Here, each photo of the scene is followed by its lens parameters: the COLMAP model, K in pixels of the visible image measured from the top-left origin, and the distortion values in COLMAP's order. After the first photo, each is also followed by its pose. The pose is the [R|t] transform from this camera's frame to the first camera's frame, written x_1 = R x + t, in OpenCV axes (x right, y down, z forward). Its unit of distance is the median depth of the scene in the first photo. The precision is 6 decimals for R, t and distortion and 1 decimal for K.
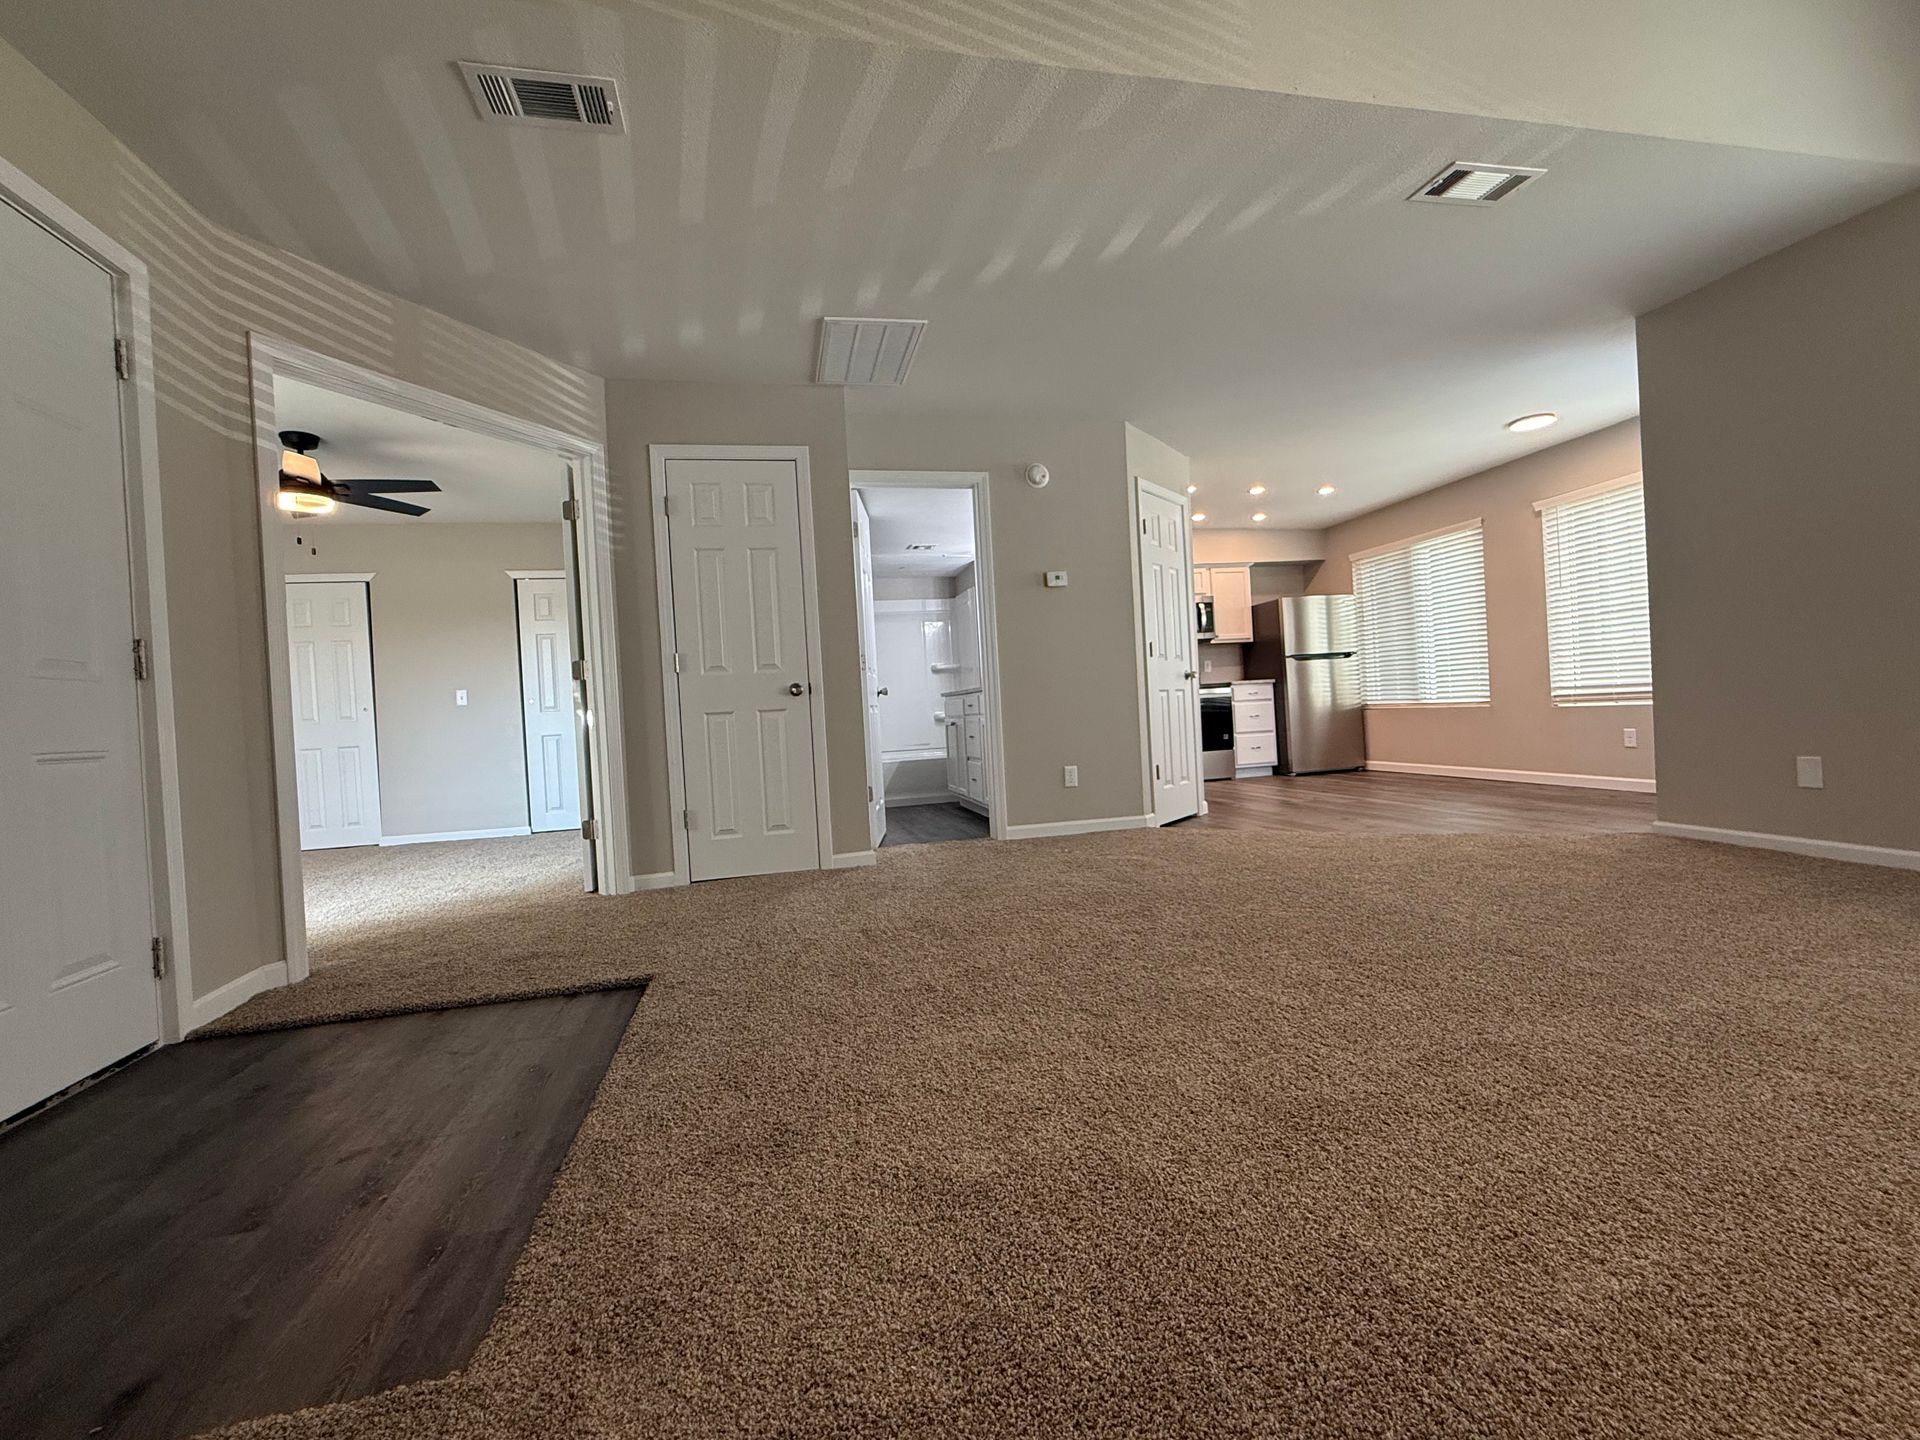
lens RADIAL K [[836.4, 0, 960.0], [0, 836.4, 720.0], [0, 0, 1]] dist [0.006703, 0.000065]
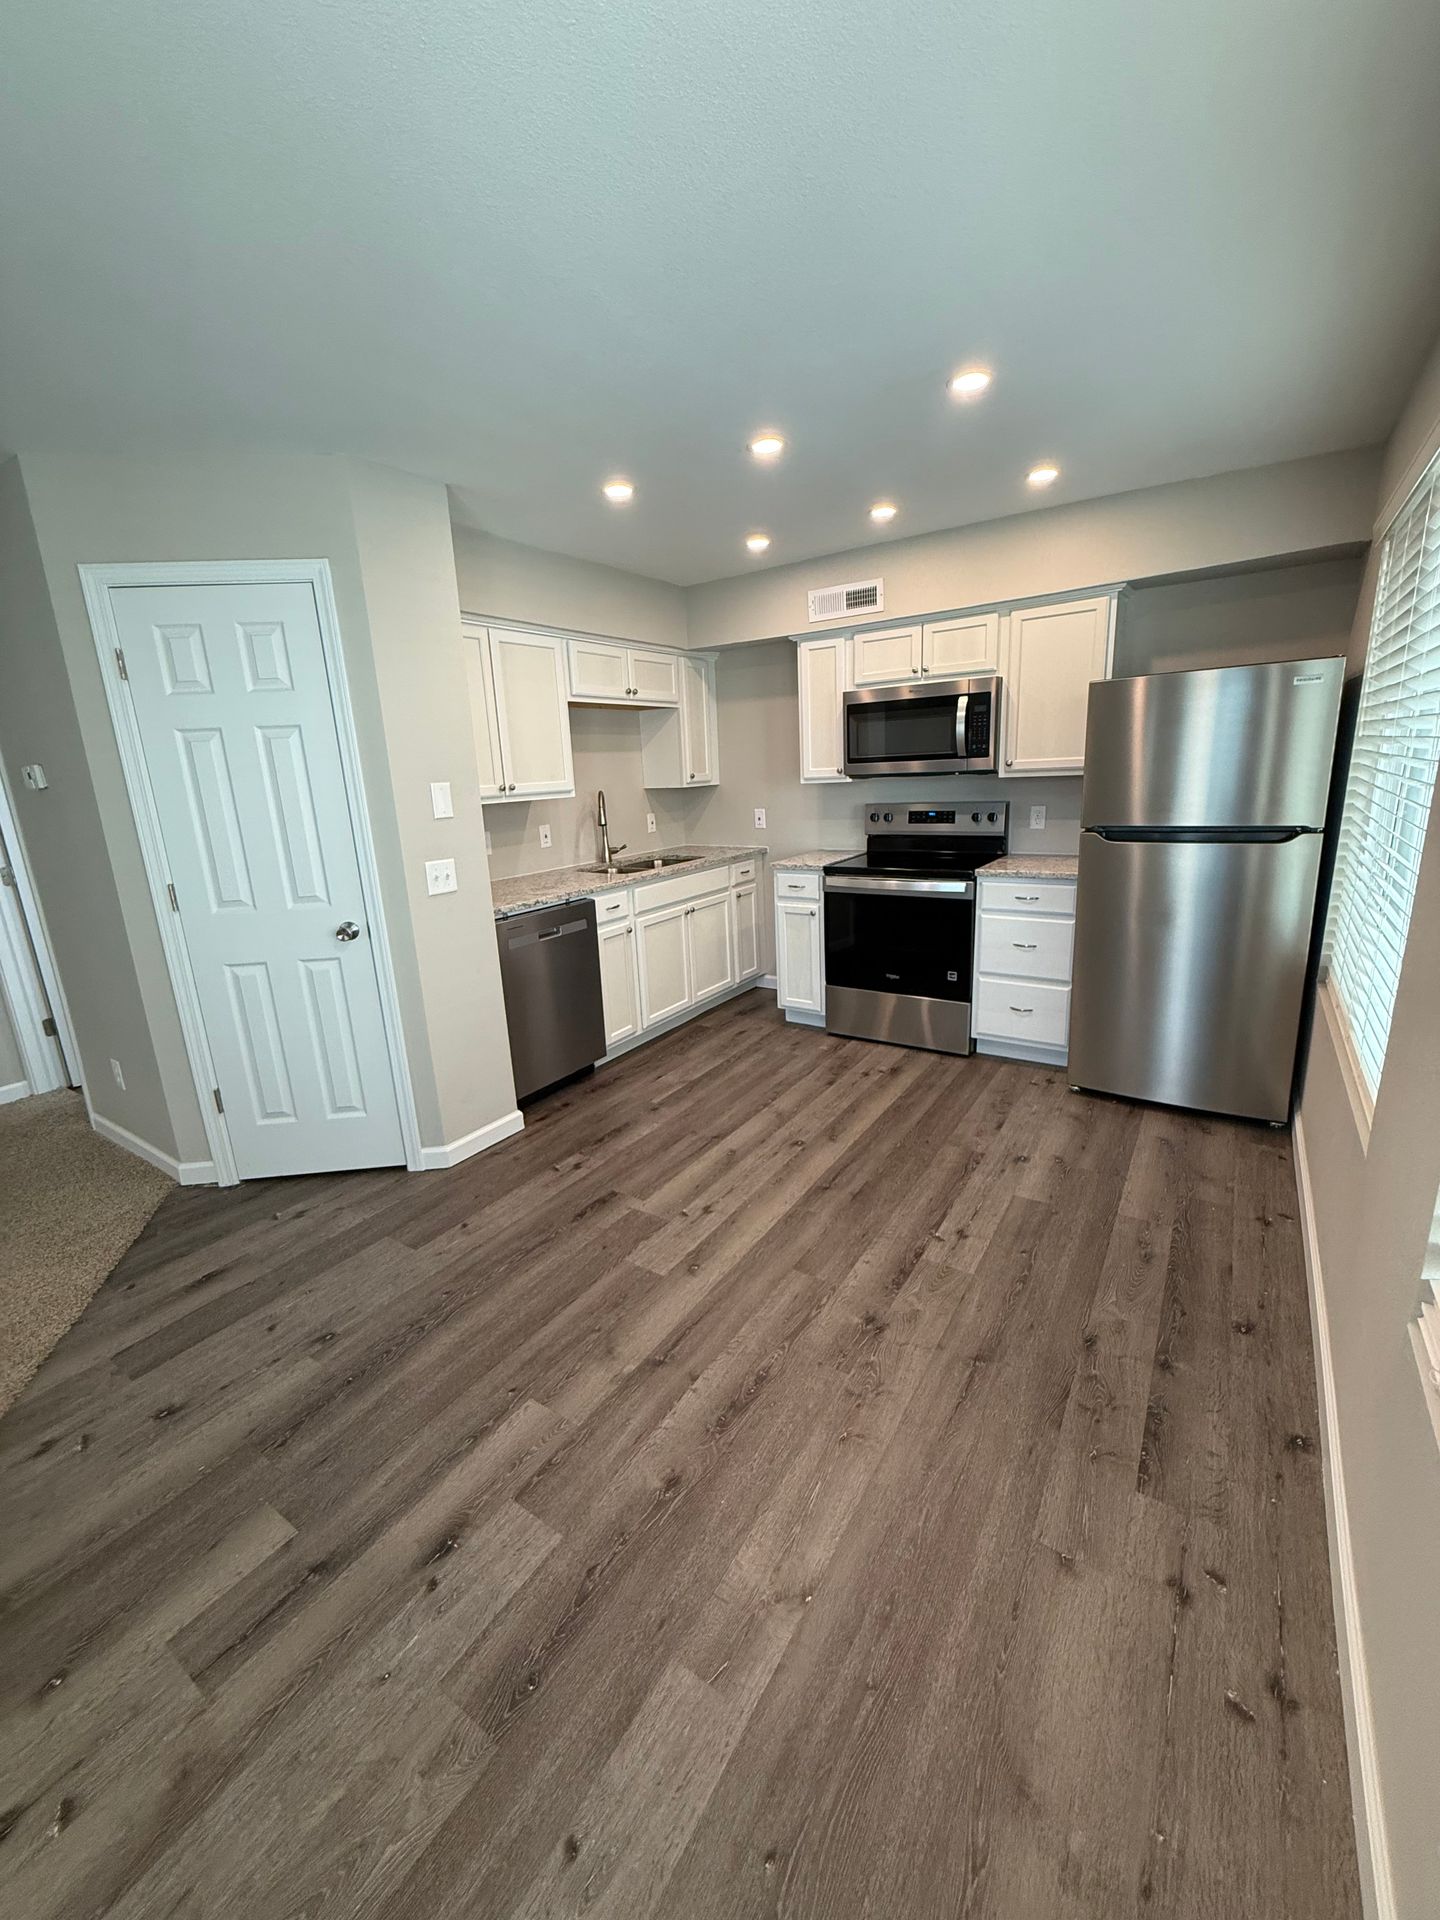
lens RADIAL K [[766.4, 0, 720.0], [0, 766.4, 960.0], [0, 0, 1]] dist [0.002256, 0.000269]
pose [[0.691608, 0.196115, -0.695138, 0.684772], [0.002599, 0.961750, 0.273918, -0.147979], [0.722268, -0.191250, 0.664644, 0.747603]]
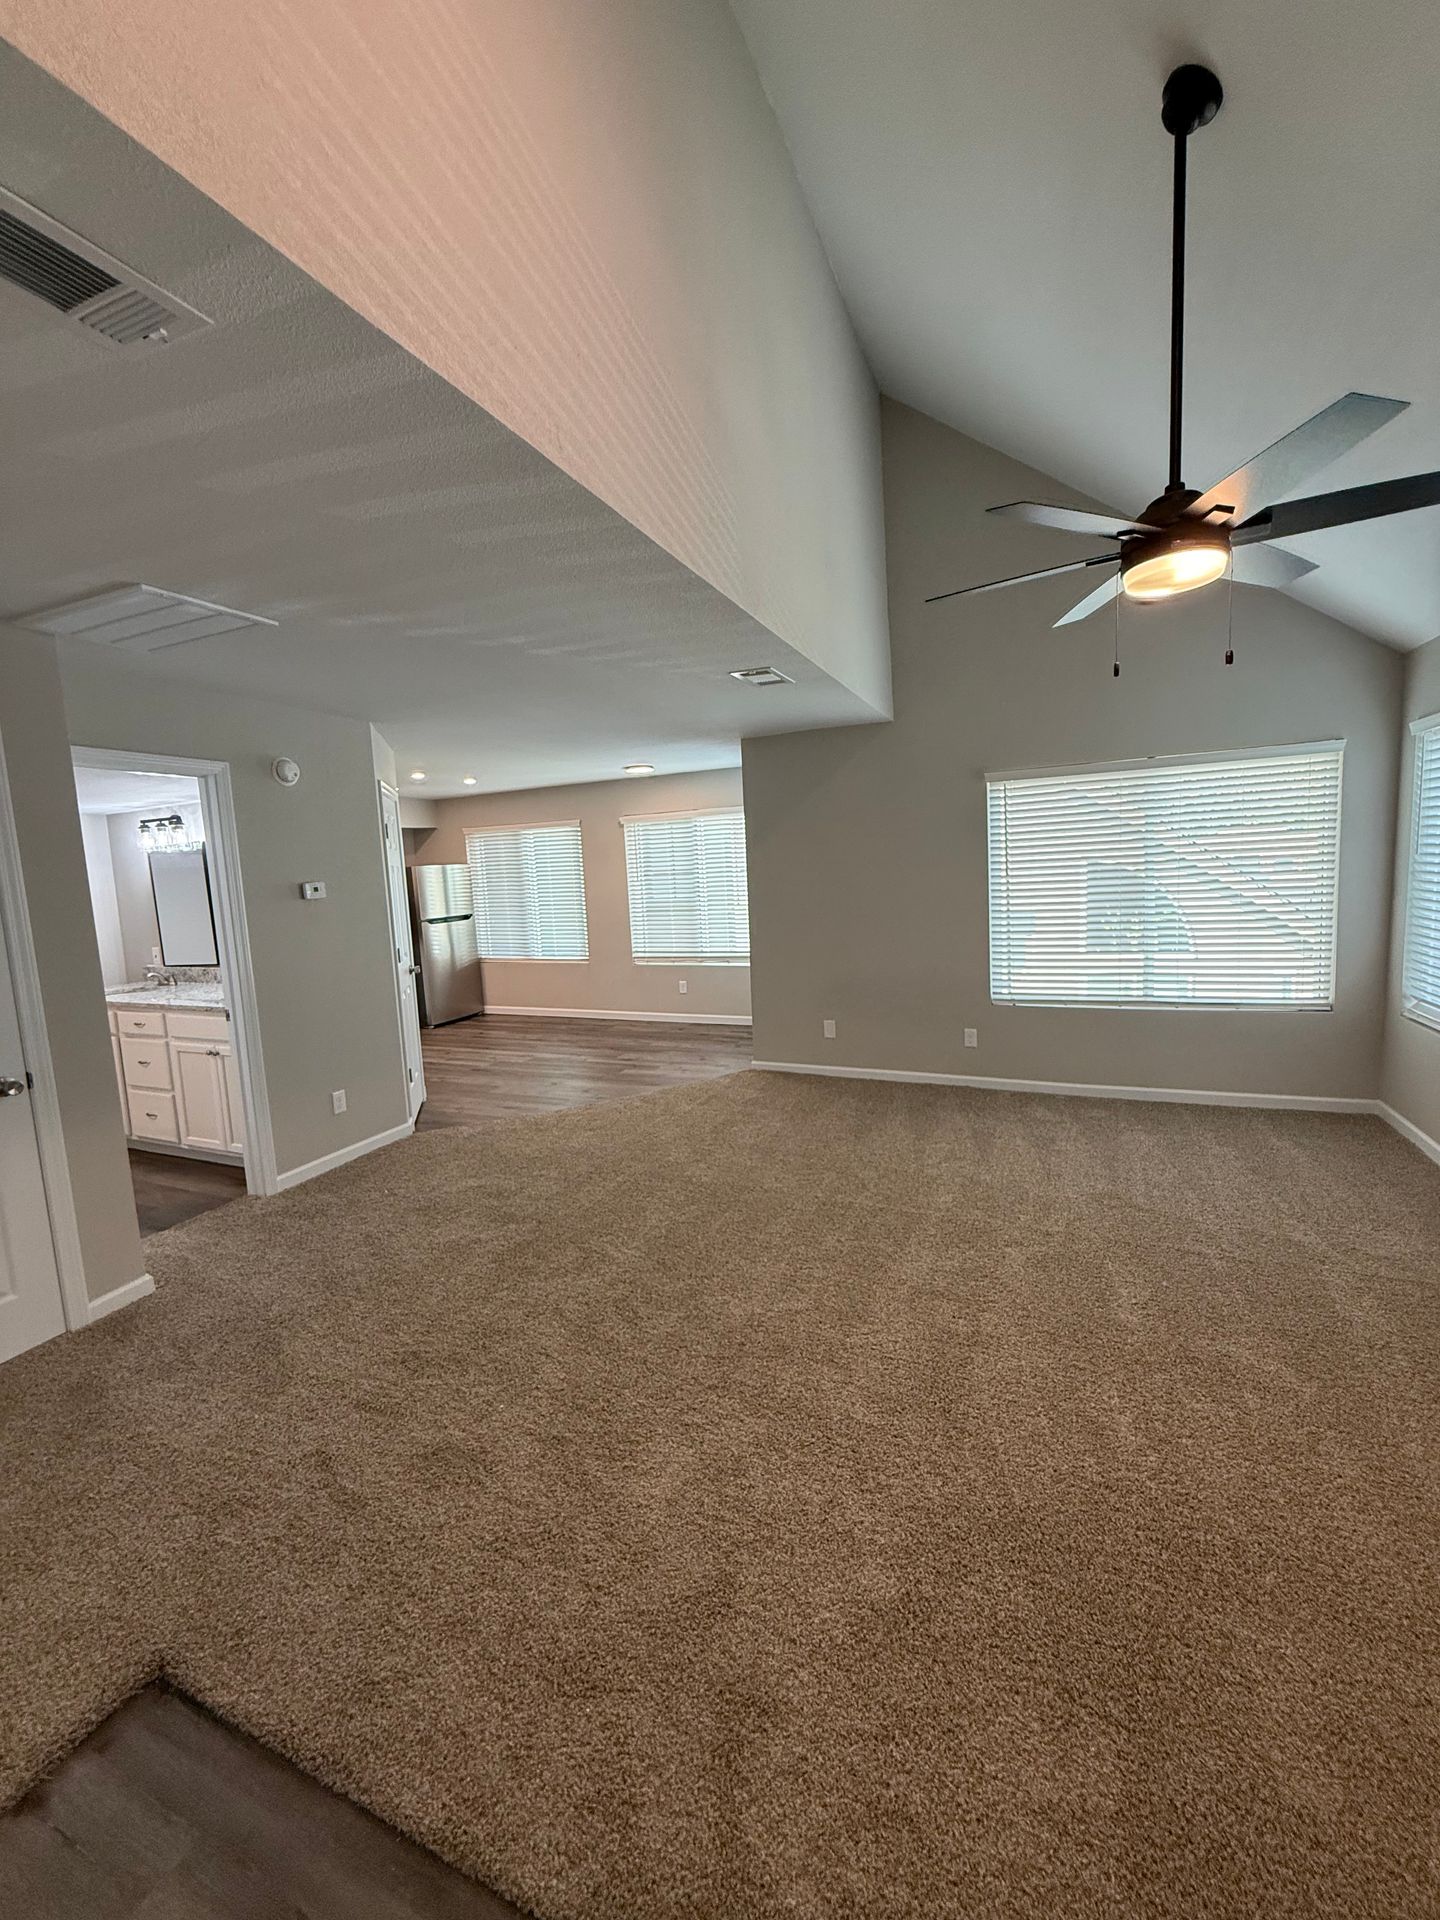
lens RADIAL K [[766.4, 0, 720.0], [0, 766.4, 960.0], [0, 0, 1]] dist [0.002256, 0.000269]
pose [[0.593641, -0.071665, 0.801533, -0.224579], [0.021737, 0.997091, 0.073050, -0.111873], [-0.804436, -0.025943, 0.593472, 0.122991]]
